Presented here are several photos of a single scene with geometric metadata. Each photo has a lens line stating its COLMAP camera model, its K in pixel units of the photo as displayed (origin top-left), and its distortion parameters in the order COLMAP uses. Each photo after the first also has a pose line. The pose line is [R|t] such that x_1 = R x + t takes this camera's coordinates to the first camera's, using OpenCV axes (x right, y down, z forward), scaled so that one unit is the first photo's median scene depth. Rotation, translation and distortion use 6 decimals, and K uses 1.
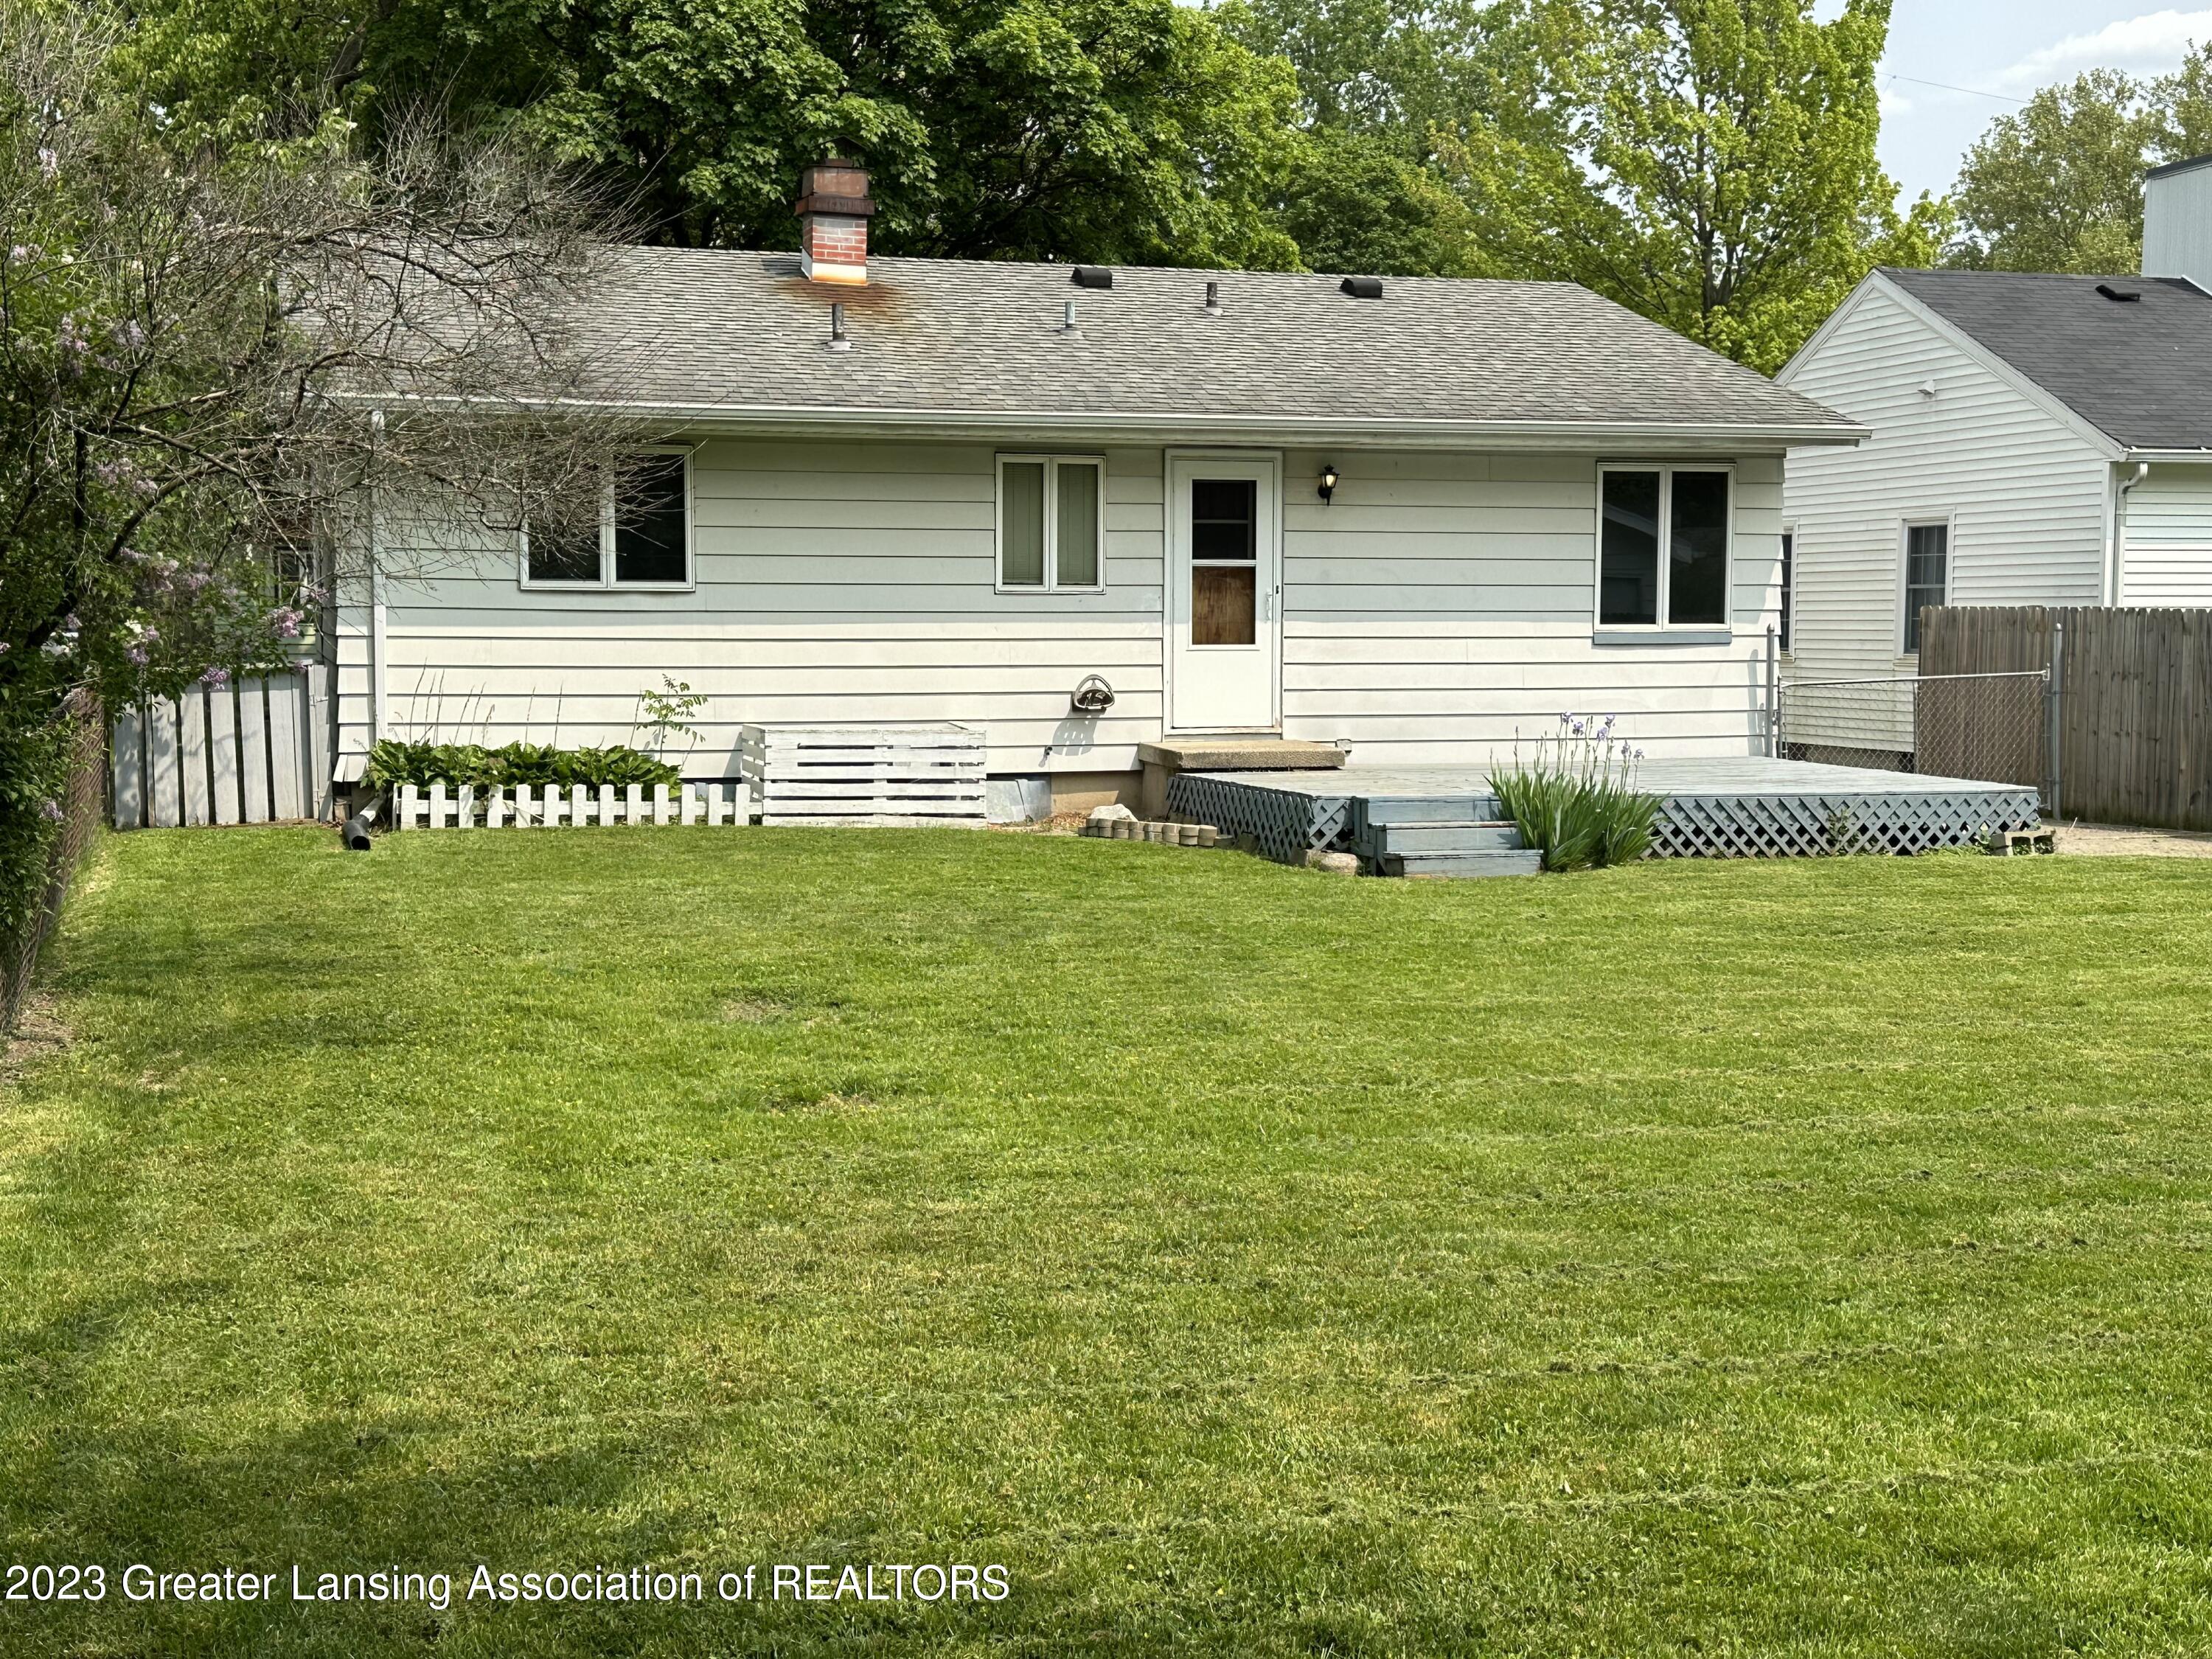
lens RADIAL K [[2722.5, 0, 1115.4], [0, 2722.5, 824.7], [0, 0, 1]] dist [0.117830, 0.000000]
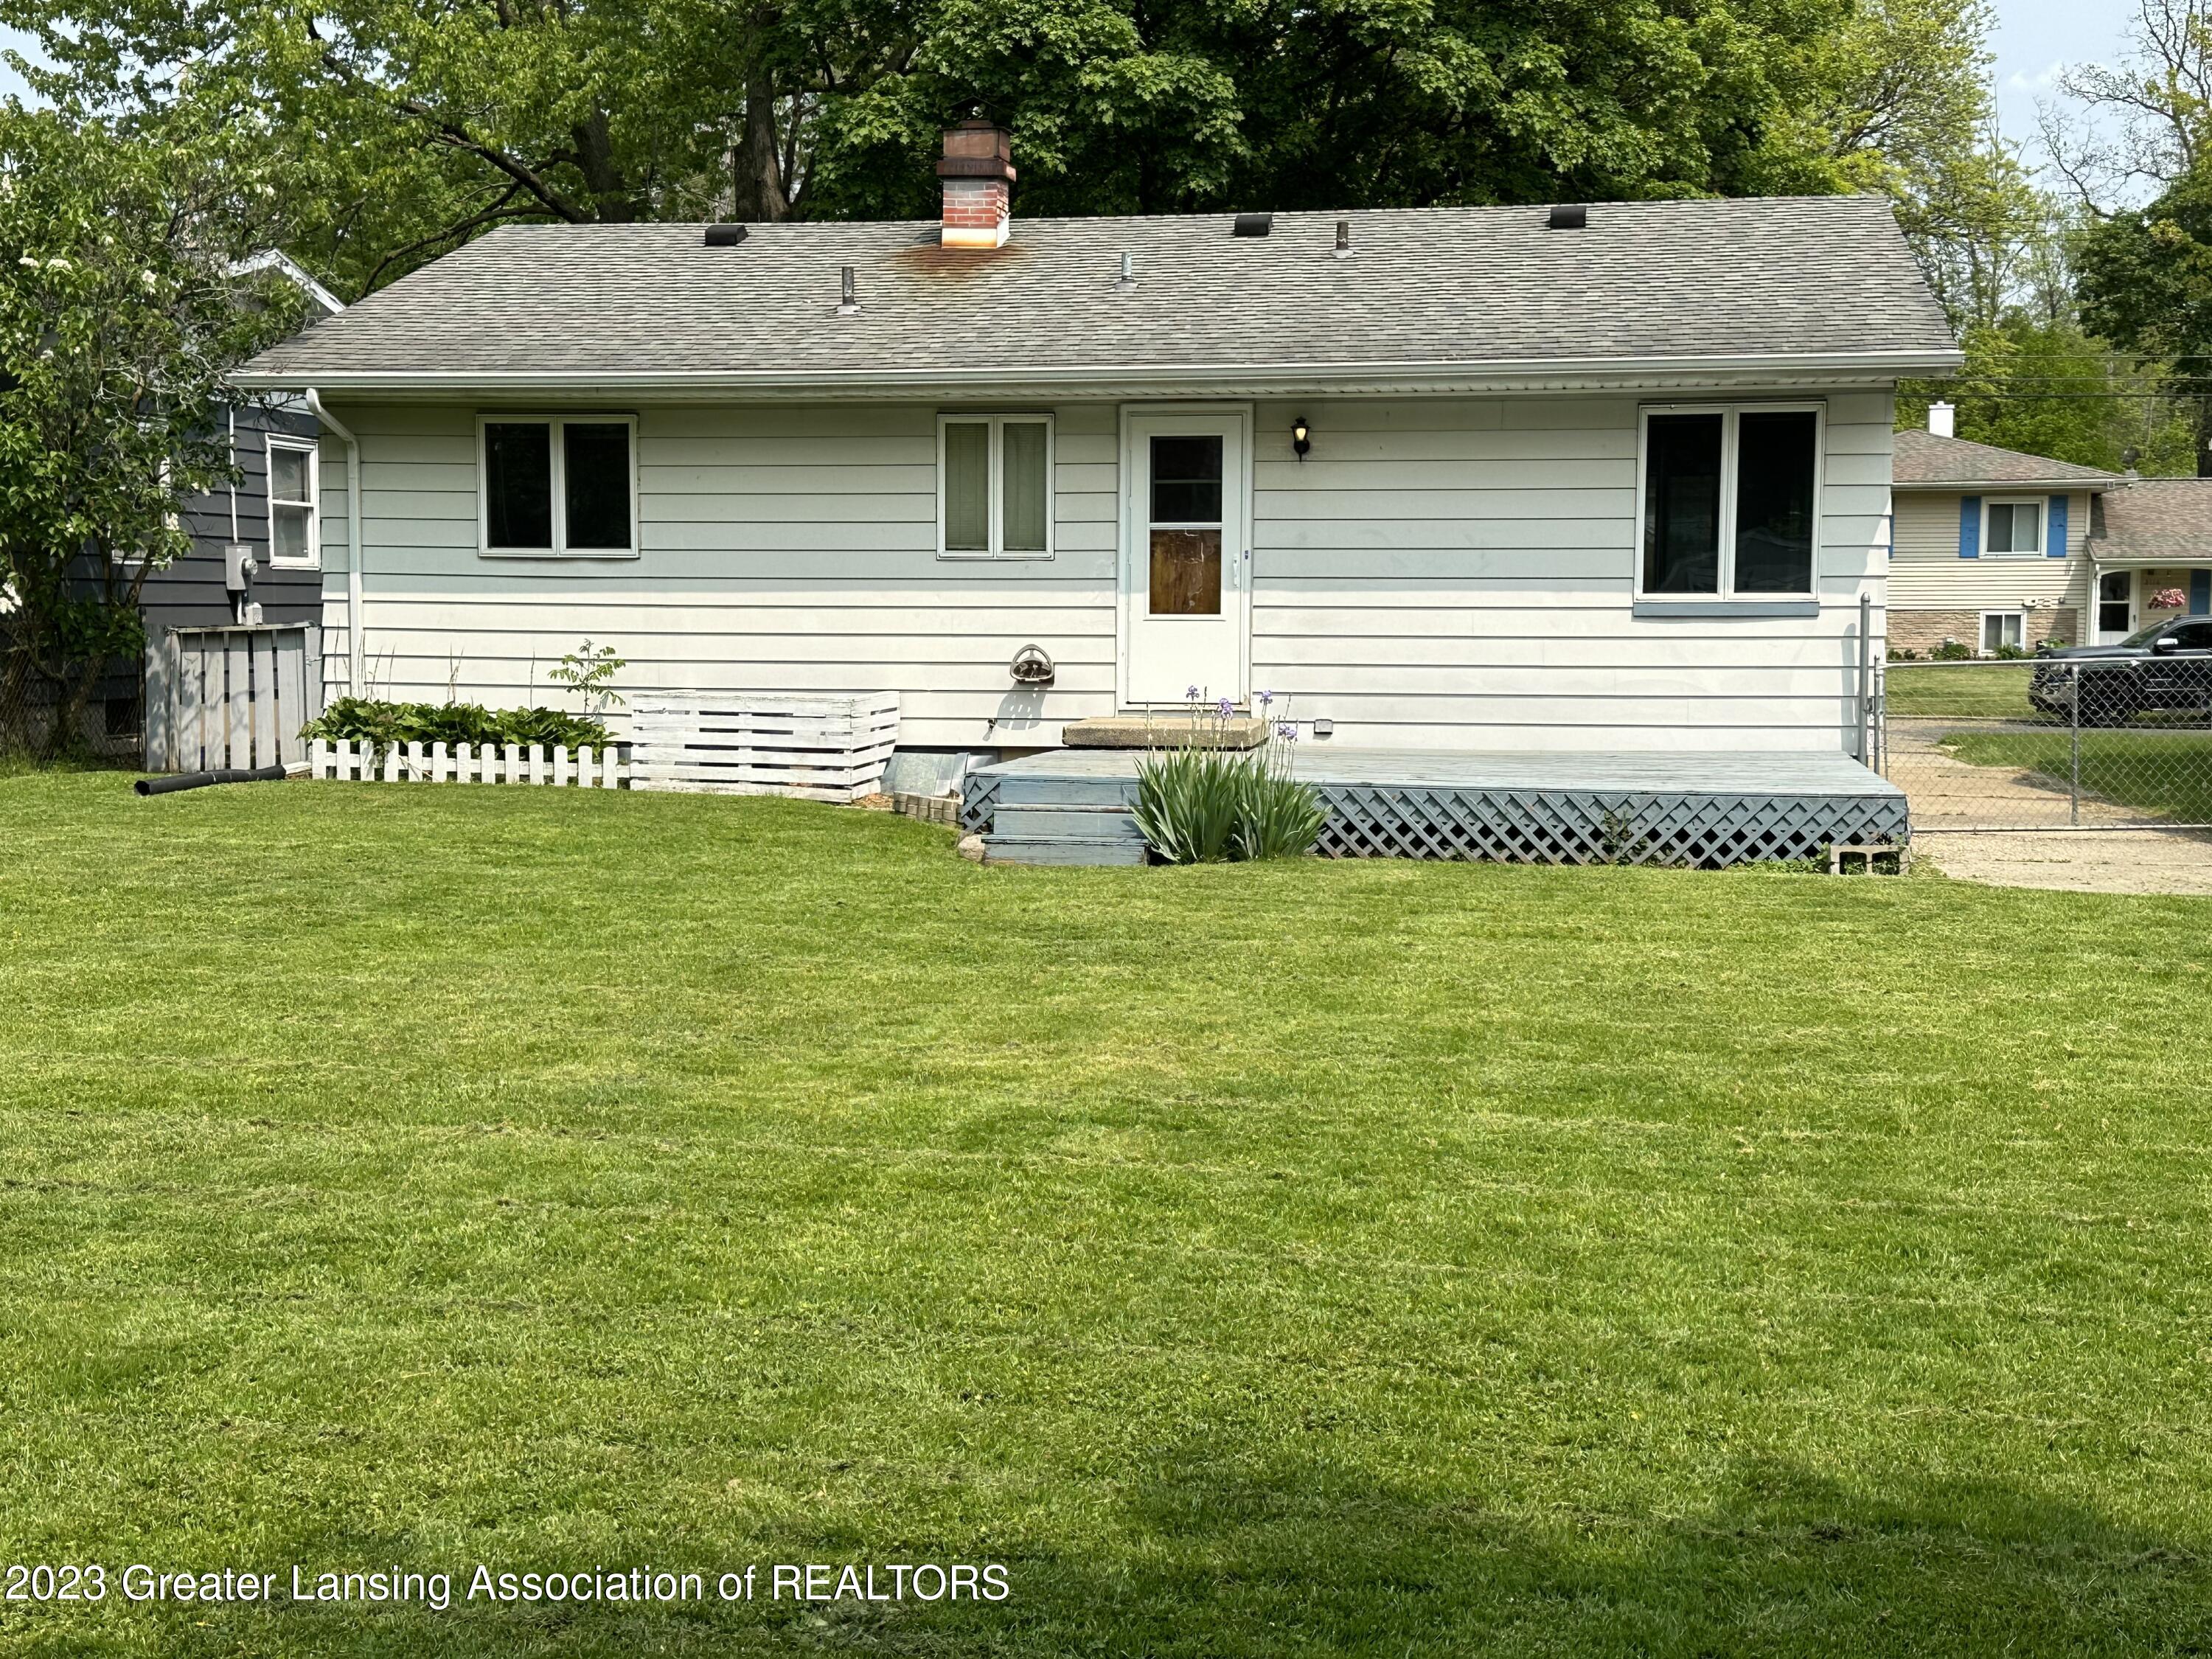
lens RADIAL K [[2722.5, 0, 1109.1], [0, 2722.5, 837.2], [0, 0, 1]] dist [0.117830, 0.000000]
pose [[0.892686, 0.040397, -0.448864, 0.444957], [-0.036970, 0.999182, 0.016401, -0.004599], [0.449159, 0.001954, 0.893450, 0.162970]]
